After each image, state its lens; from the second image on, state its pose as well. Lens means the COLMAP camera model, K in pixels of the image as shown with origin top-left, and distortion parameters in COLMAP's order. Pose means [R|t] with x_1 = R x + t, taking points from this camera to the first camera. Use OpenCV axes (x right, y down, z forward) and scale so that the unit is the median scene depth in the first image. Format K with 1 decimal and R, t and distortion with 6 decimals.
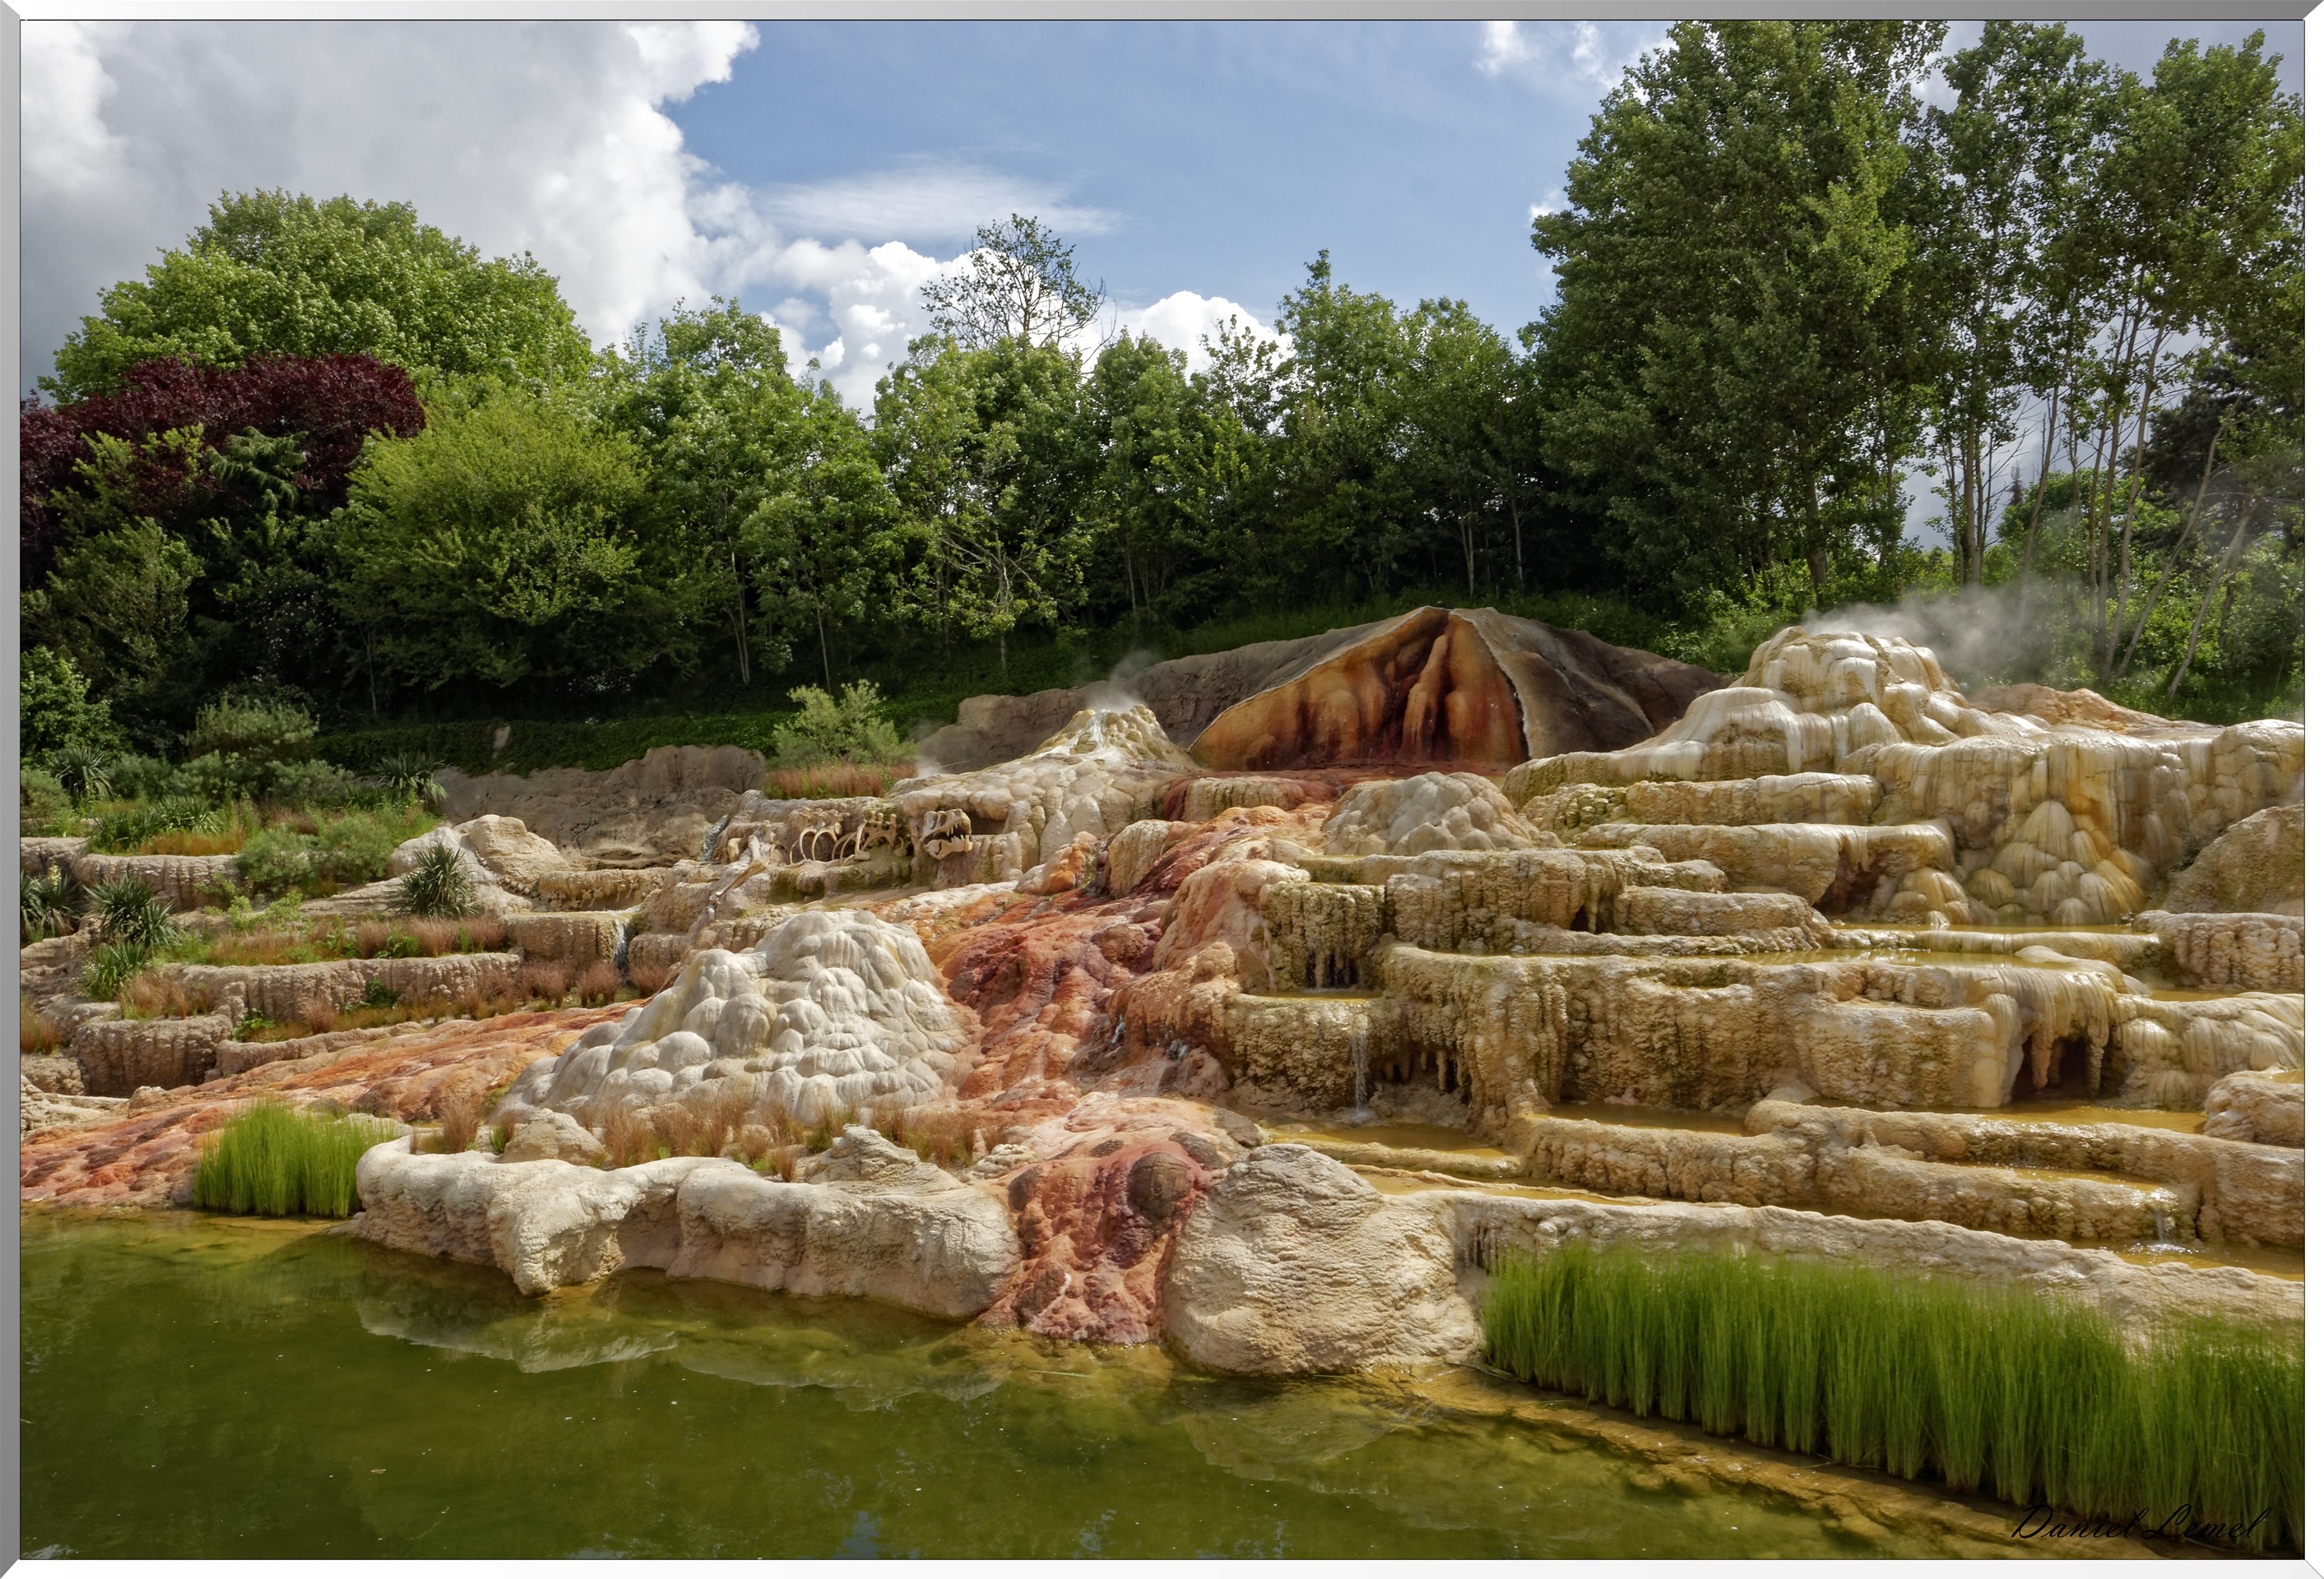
lens RADIAL K [[1618.1, 0, 1140.8], [0, 1618.1, 722.7], [0, 0, 1]] dist [-0.004278, 0.042203]
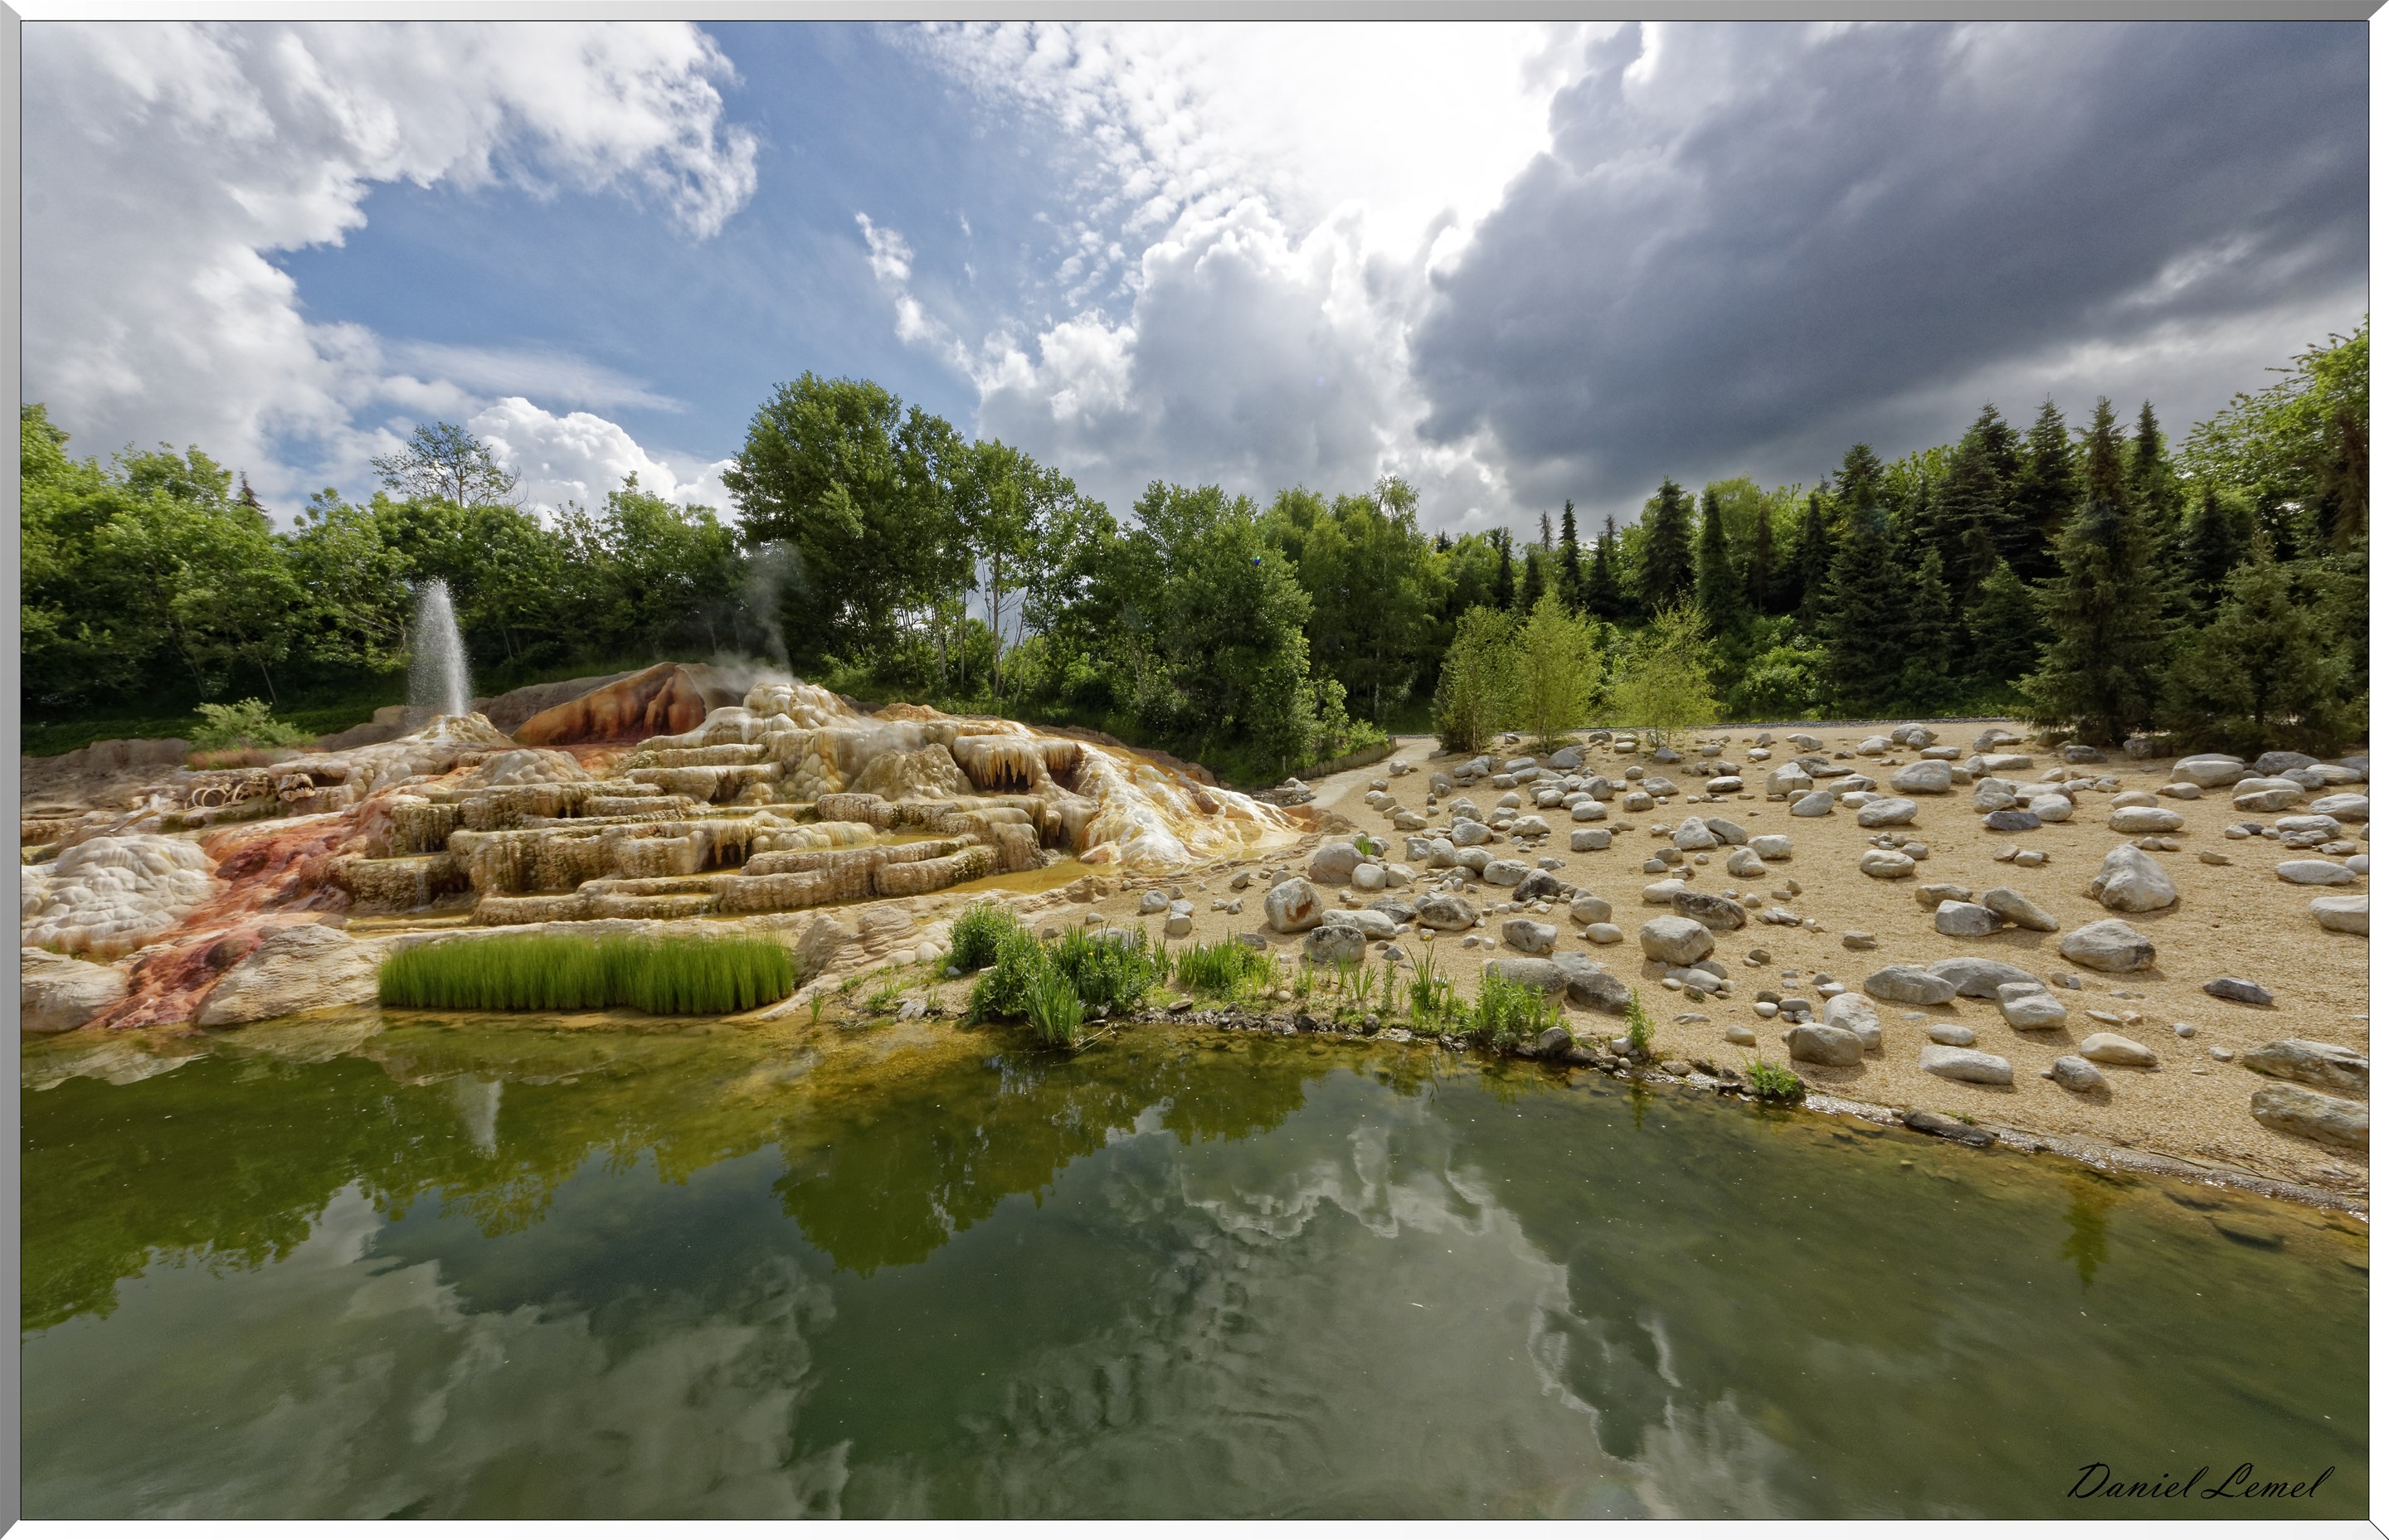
lens RADIAL K [[811.2, 0, 1198.8], [0, 811.2, 758.4], [0, 0, 1]] dist [-0.000496, -0.000042]
pose [[0.864329, -0.037185, 0.501550, 0.444708], [0.005865, 0.997940, 0.063881, -0.022553], [-0.502893, -0.052272, 0.862767, -0.417087]]
